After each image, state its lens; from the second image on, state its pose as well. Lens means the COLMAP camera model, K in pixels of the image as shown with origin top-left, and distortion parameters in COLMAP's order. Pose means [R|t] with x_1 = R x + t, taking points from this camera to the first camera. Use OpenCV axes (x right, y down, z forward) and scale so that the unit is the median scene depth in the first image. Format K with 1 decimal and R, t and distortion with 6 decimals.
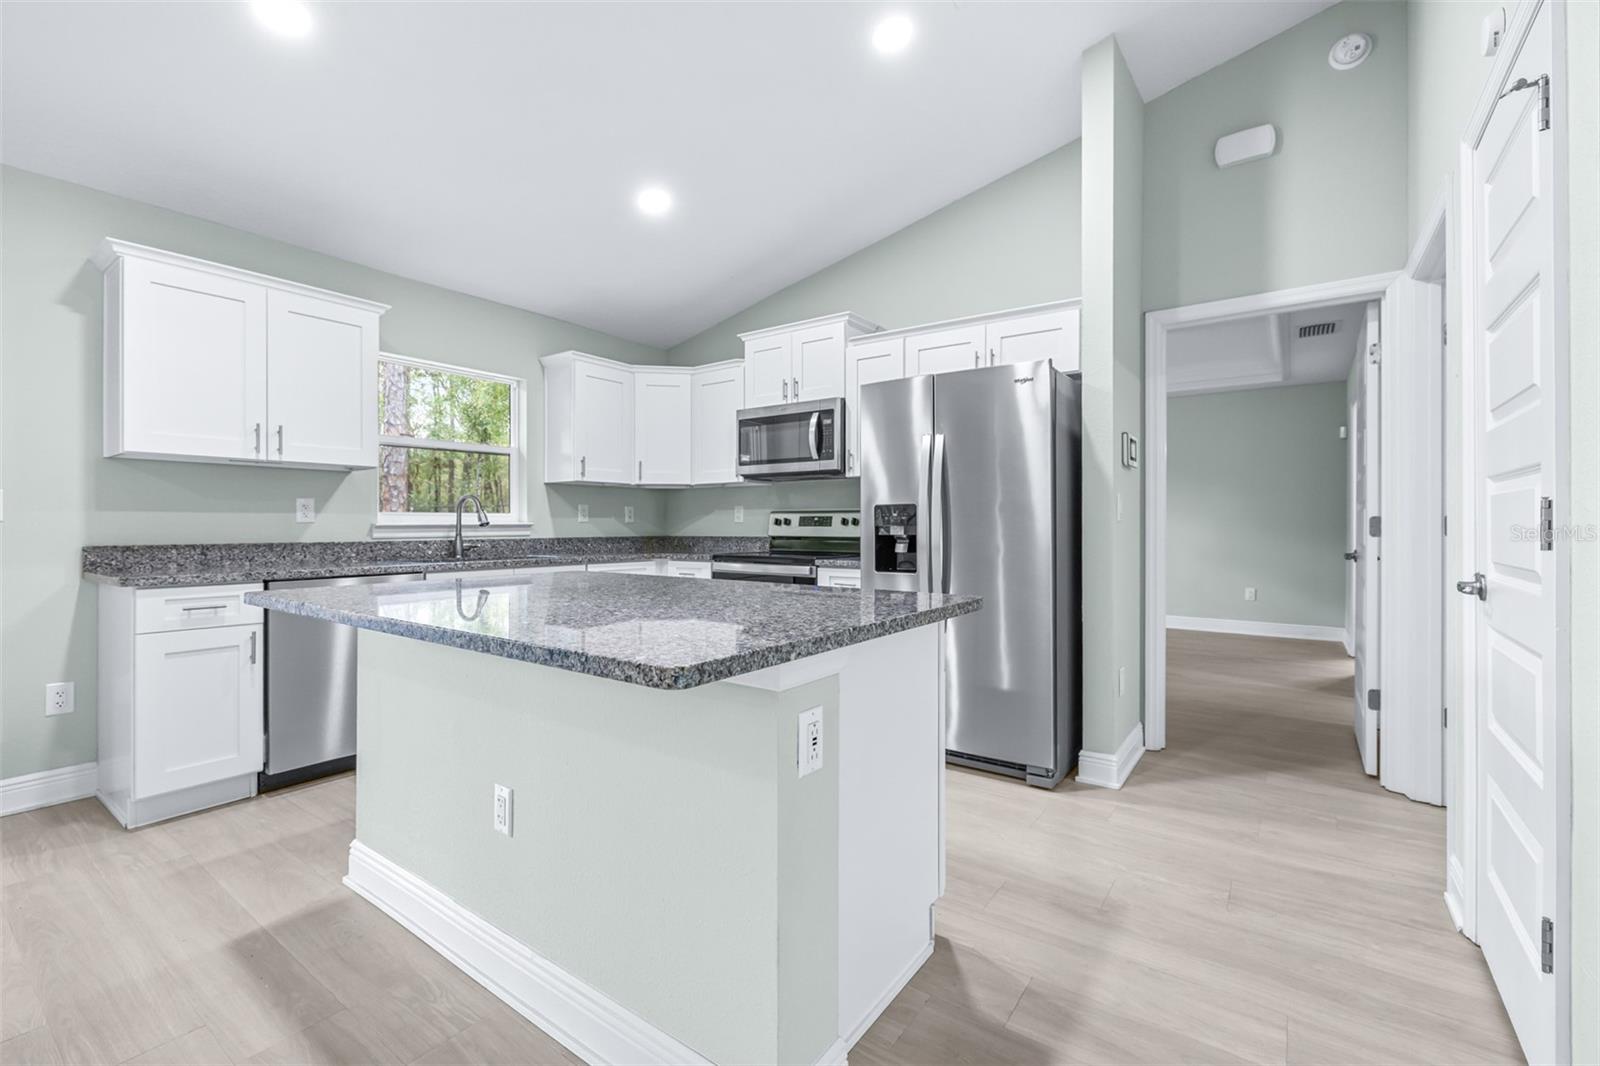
lens RADIAL K [[687.1, 0, 795.8], [0, 687.1, 522.1], [0, 0, 1]] dist [-0.001630, -0.000090]
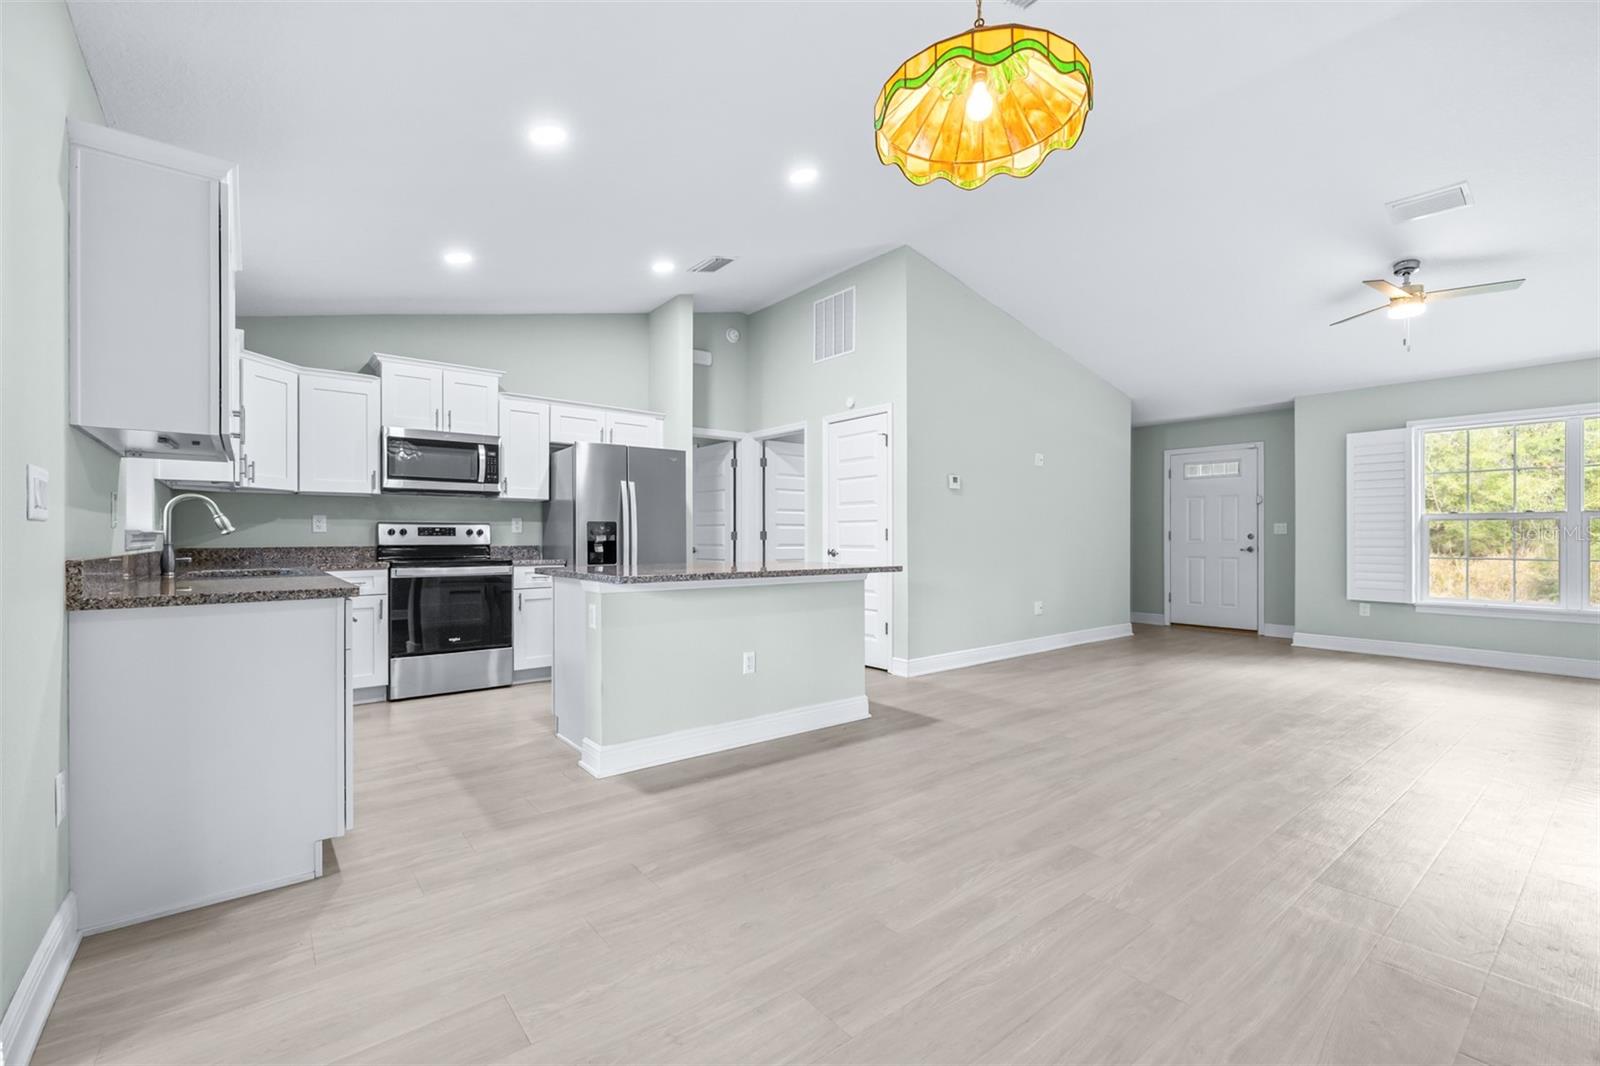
lens RADIAL K [[685.8, 0, 798.8], [0, 685.8, 536.6], [0, 0, 1]] dist [-0.000626, -0.000078]
pose [[0.265691, 0.001830, 0.964057, -1.127763], [-0.002501, 0.999996, -0.001209, 0.008304], [-0.964055, -0.002090, 0.265694, 0.120926]]
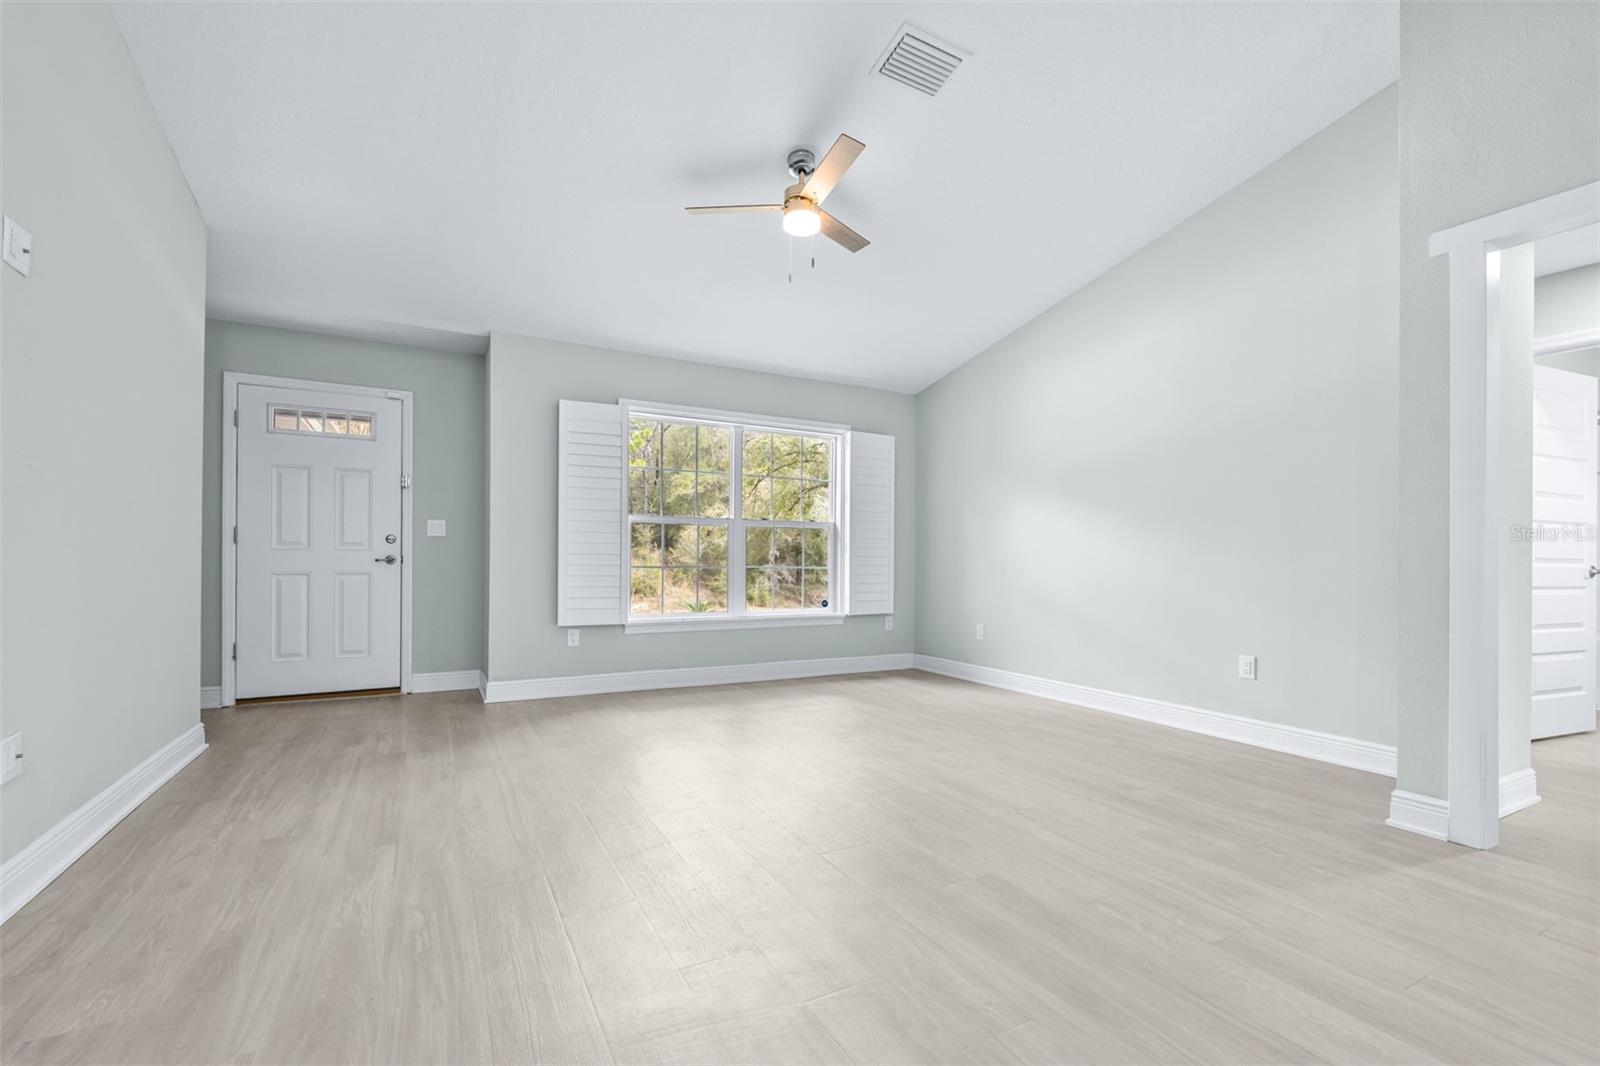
lens RADIAL K [[688.5, 0, 799.9], [0, 688.5, 558.7], [0, 0, 1]] dist [-0.000753, -0.000246]
pose [[-0.903934, -0.006880, 0.427617, -0.010244], [-0.008052, 0.999967, -0.000933, 0.034885], [-0.427597, -0.004287, -0.903959, 0.205421]]
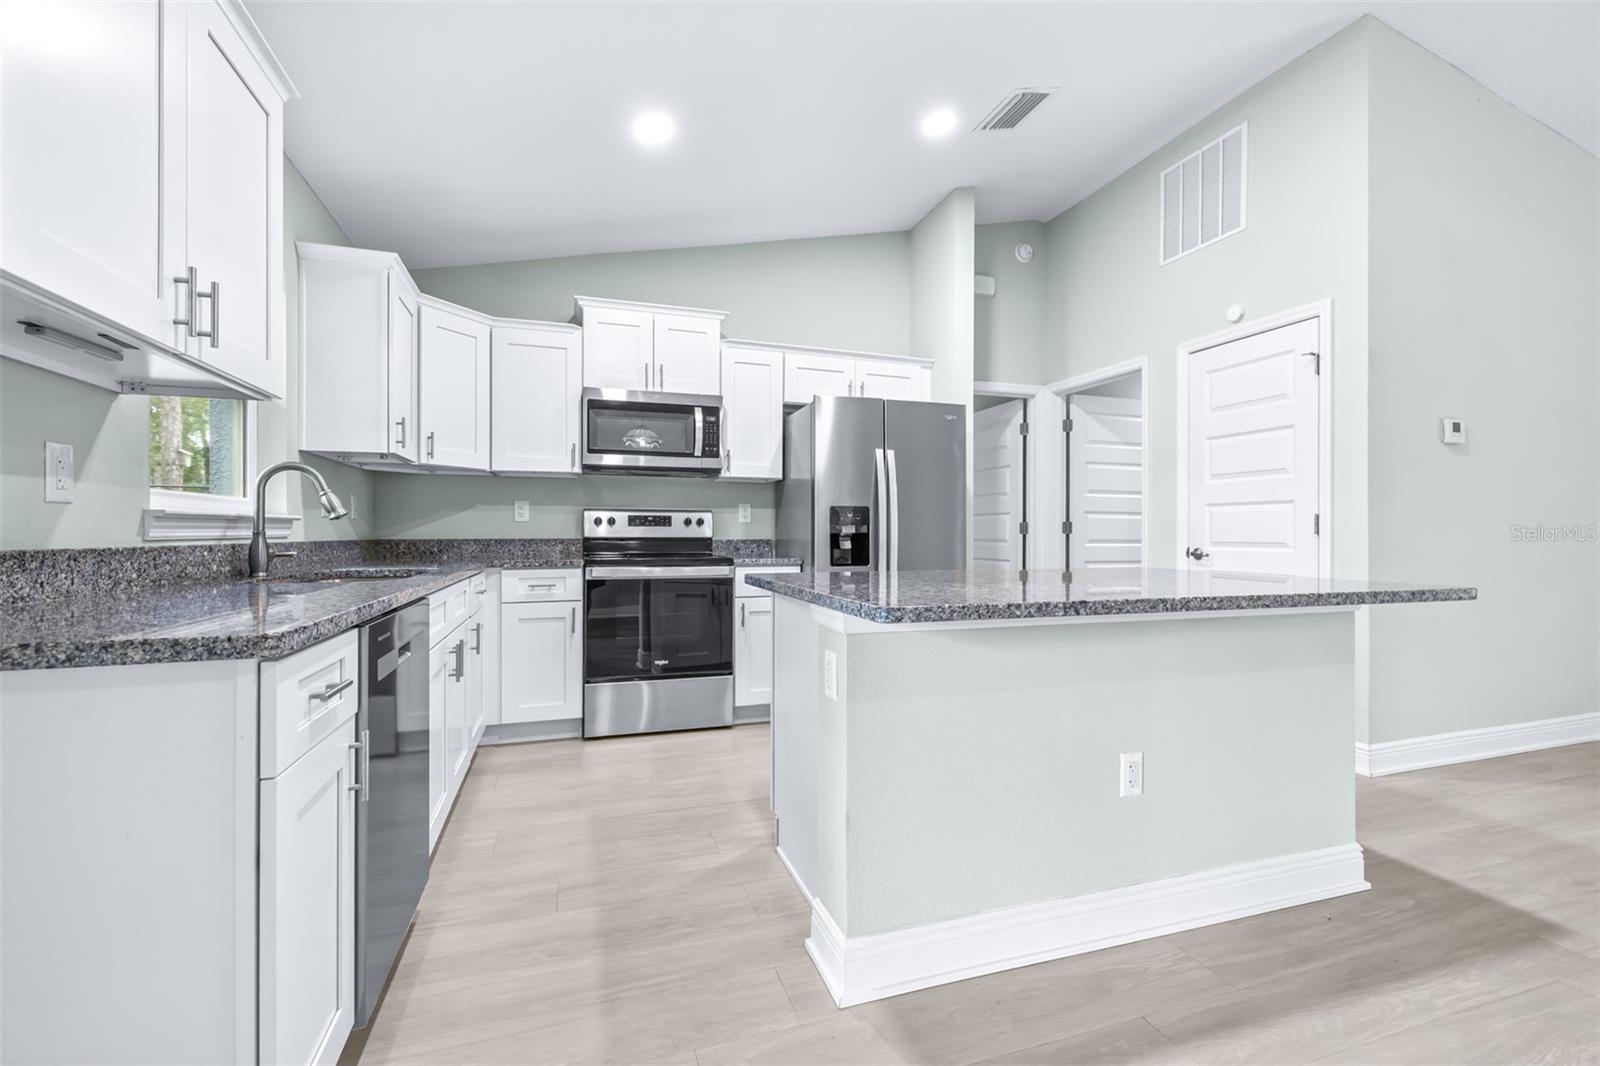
lens RADIAL K [[687.1, 0, 796.9], [0, 687.1, 533.6], [0, 0, 1]] dist [0.000450, 0.000056]
pose [[0.585733, 0.001692, 0.810502, -0.737654], [-0.005837, 0.999981, 0.002131, 0.015319], [-0.810483, -0.005979, 0.585731, 0.358218]]
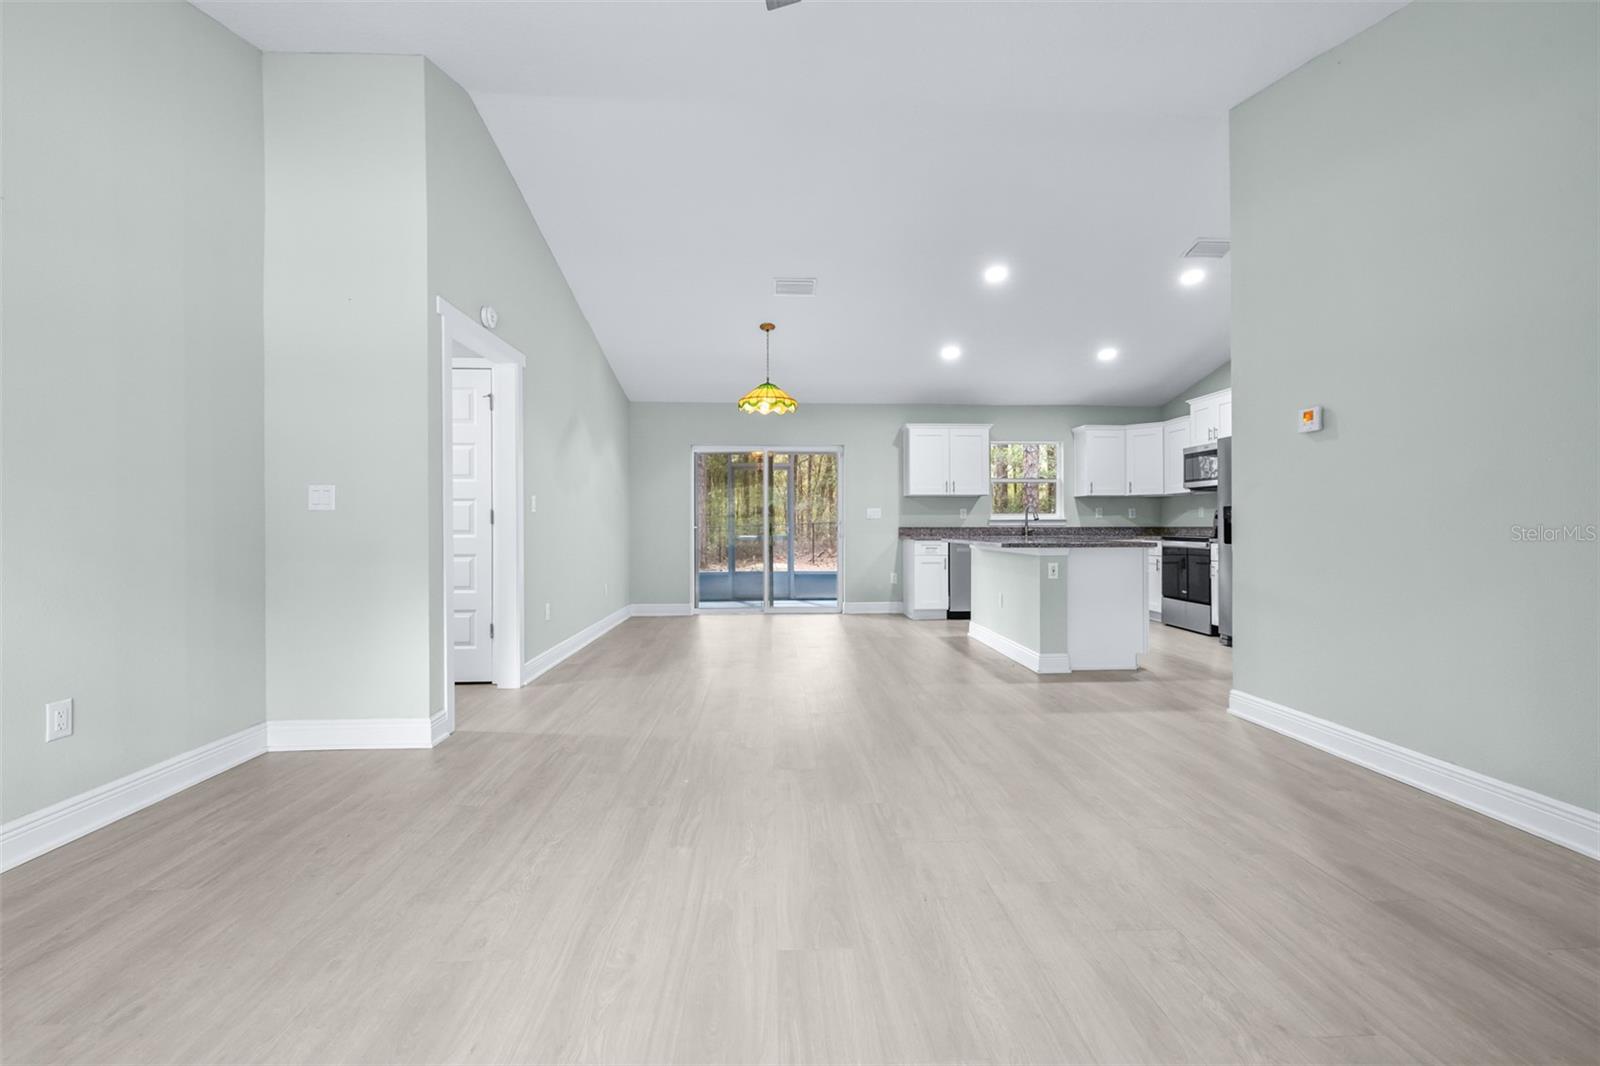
lens RADIAL K [[682.9, 0, 799.7], [0, 682.9, 524.3], [0, 0, 1]] dist [0.001146, 0.000107]
pose [[0.625894, -0.001632, -0.779907, 0.733697], [0.003831, 0.999992, 0.000982, 0.014157], [0.779899, -0.003602, 0.625895, -0.875296]]
